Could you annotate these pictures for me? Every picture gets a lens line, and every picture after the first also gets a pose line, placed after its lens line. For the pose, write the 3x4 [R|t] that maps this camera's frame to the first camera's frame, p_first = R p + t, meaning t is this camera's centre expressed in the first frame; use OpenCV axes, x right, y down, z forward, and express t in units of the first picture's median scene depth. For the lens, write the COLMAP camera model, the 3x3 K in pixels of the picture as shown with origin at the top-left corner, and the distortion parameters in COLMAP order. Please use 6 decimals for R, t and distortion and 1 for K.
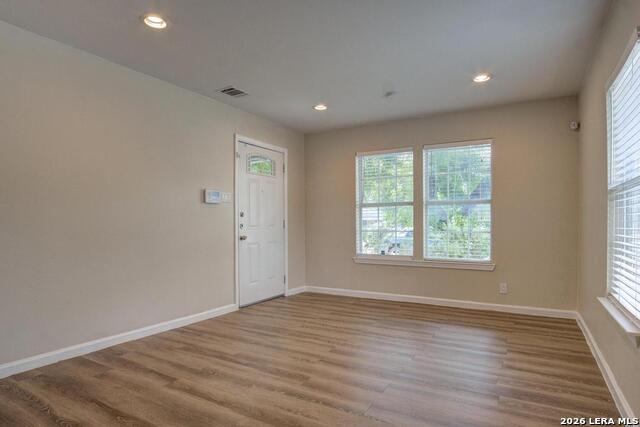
lens RADIAL K [[359.2, 0, 317.3], [0, 359.2, 224.4], [0, 0, 1]] dist [-0.050957, 0.006346]
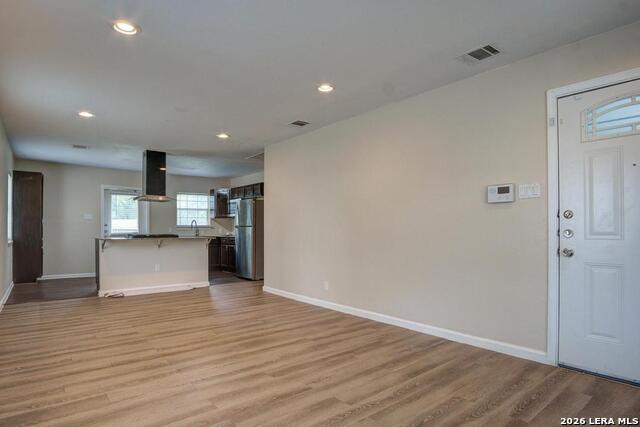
lens RADIAL K [[359.2, 0, 315.5], [0, 359.2, 233.1], [0, 0, 1]] dist [-0.050957, 0.006346]
pose [[-0.352318, 0.012806, -0.935793, 0.593997], [0.001291, 0.999912, 0.013198, -0.006884], [0.935879, 0.003442, -0.352304, 0.960378]]
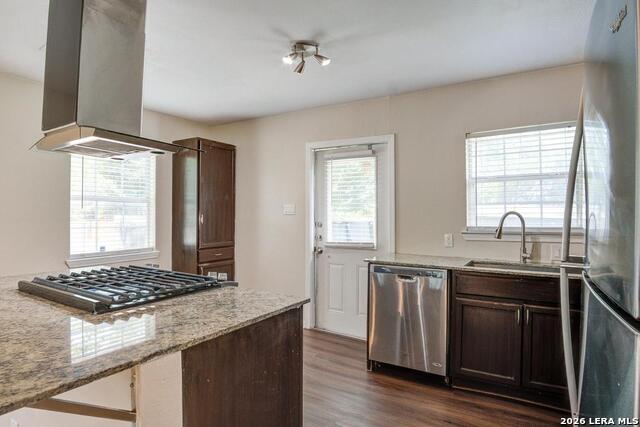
lens RADIAL K [[359.2, 0, 338.3], [0, 359.2, 207.4], [0, 0, 1]] dist [-0.050957, 0.006346]
pose [[-0.999999, -0.000166, 0.001334, -1.018076], [-0.000201, 0.999647, -0.026581, -0.052015], [-0.001329, -0.026581, -0.999646, 0.085560]]
